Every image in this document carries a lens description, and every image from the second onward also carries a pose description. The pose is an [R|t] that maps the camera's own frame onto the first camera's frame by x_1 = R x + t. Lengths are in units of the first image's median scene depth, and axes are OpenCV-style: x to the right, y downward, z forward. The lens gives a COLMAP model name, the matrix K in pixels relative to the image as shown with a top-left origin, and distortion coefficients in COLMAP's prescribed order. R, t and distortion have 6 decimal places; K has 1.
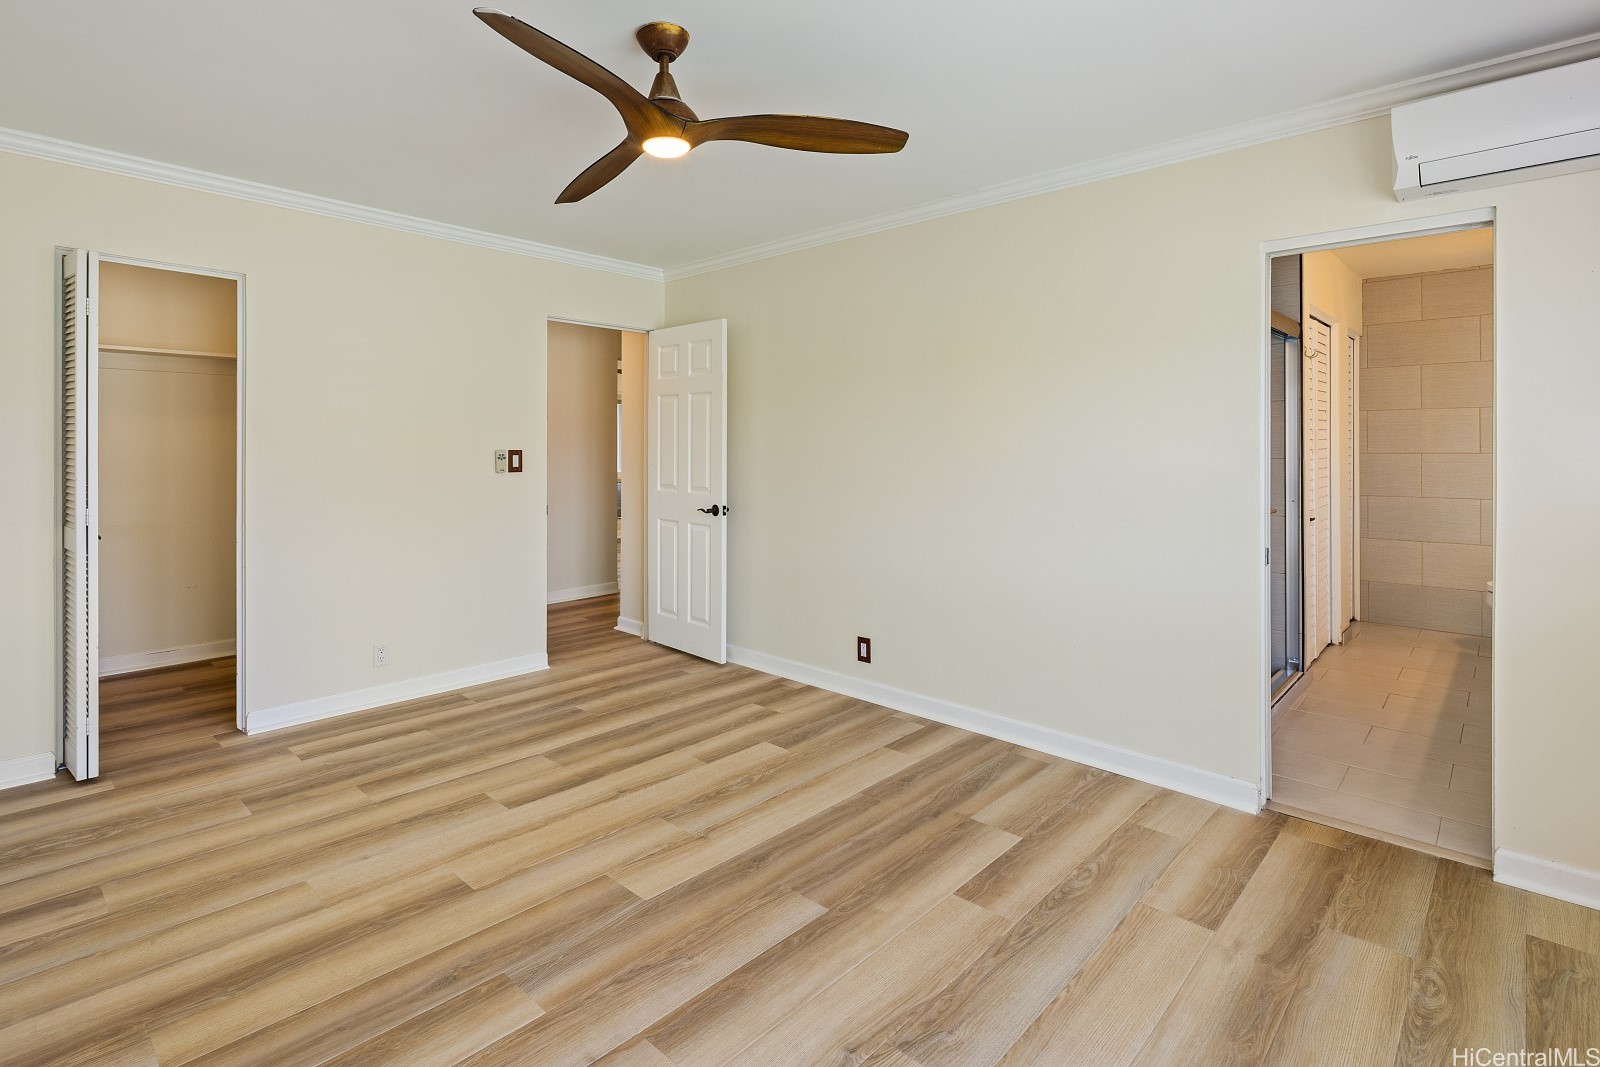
lens RADIAL K [[783.7, 0, 788.6], [0, 783.7, 447.2], [0, 0, 1]] dist [0.000401, -0.000503]
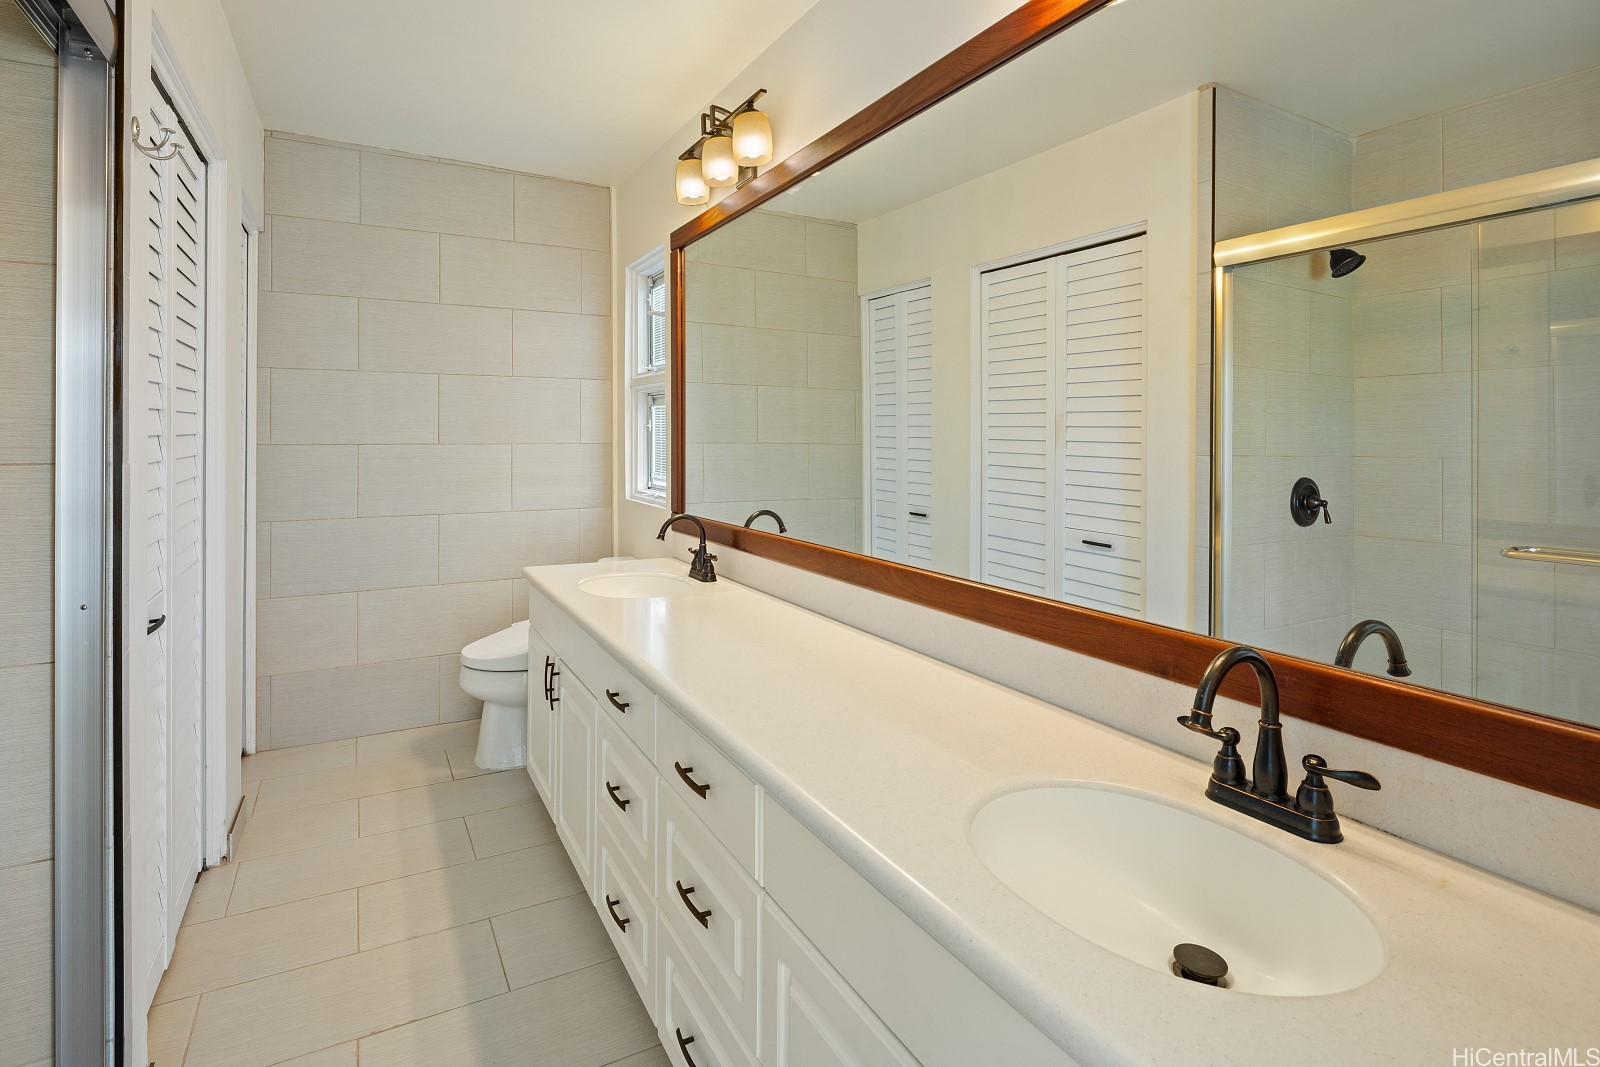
lens RADIAL K [[783.7, 0, 788.6], [0, 783.7, 447.2], [0, 0, 1]] dist [0.000401, -0.000503]
pose [[0.313448, -0.001082, 0.949605, 0.700295], [-0.009848, 0.999942, 0.004390, 0.006459], [-0.949554, -0.010728, 0.313419, 1.025357]]
